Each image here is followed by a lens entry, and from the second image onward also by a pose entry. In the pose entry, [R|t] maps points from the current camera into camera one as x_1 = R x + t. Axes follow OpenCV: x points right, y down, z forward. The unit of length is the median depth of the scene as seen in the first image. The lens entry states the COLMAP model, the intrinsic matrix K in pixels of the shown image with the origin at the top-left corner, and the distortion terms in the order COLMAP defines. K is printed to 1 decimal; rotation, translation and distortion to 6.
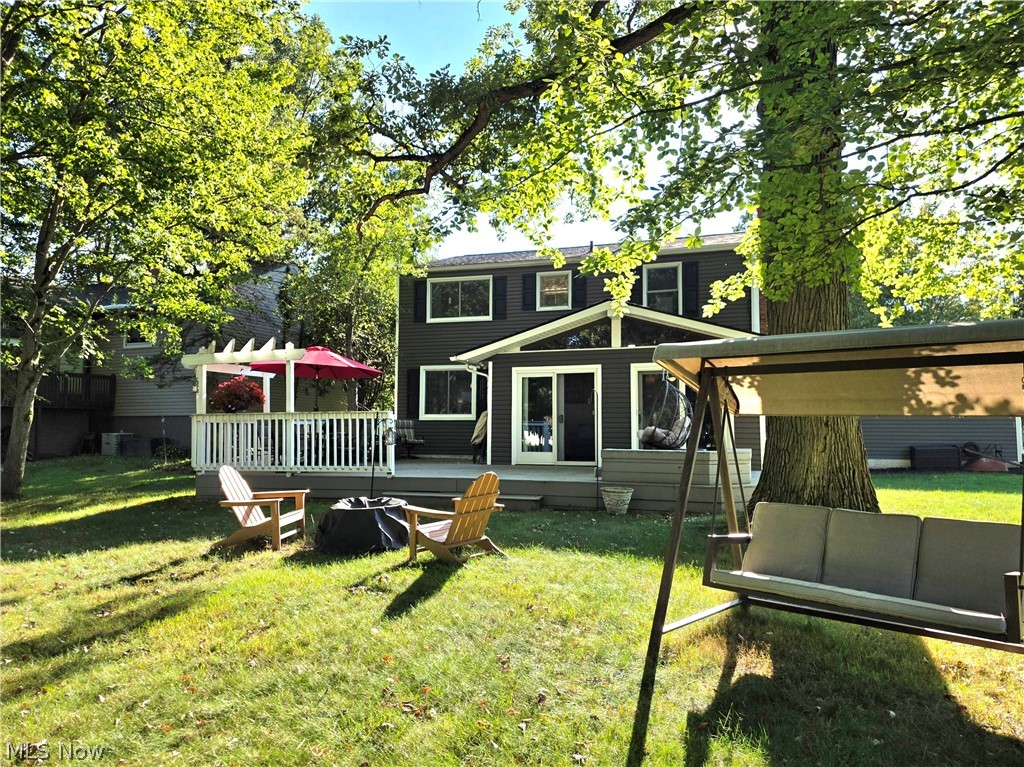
lens RADIAL K [[685.7, 0, 518.7], [0, 685.7, 393.1], [0, 0, 1]] dist [0.053674, -0.045575]
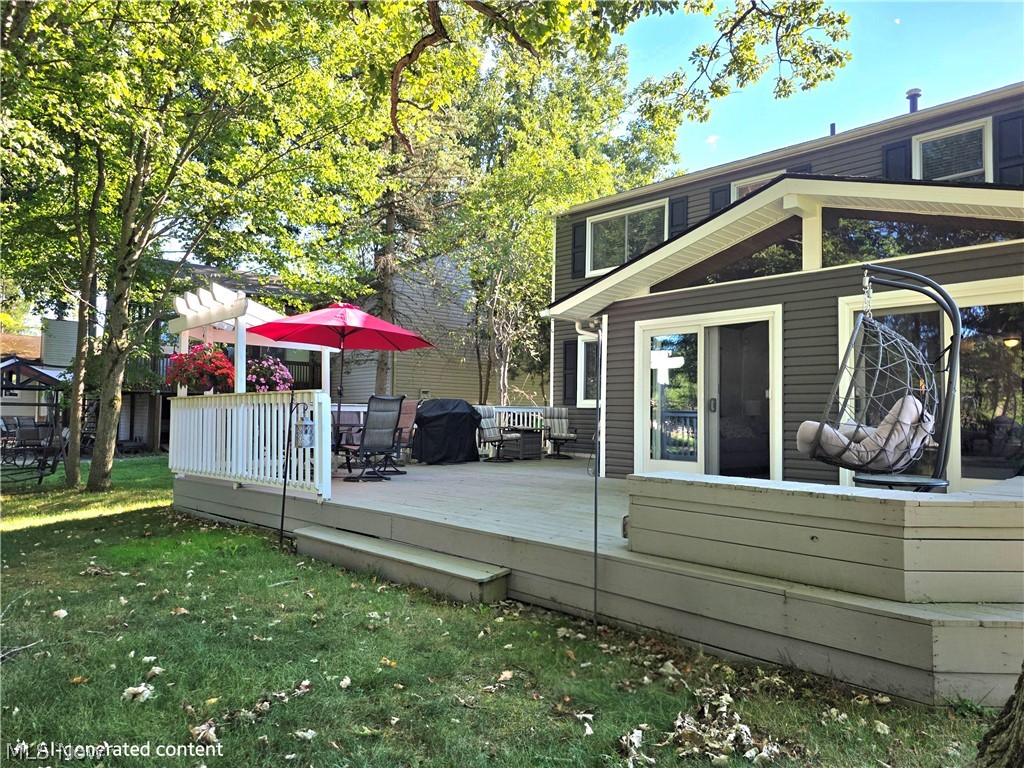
lens RADIAL K [[685.7, 0, 510.9], [0, 685.7, 391.1], [0, 0, 1]] dist [0.053674, -0.045575]
pose [[0.897839, -0.009655, -0.440218, 0.166267], [0.014949, 0.999852, 0.008560, 0.019016], [0.440070, -0.014267, 0.897850, 0.410150]]
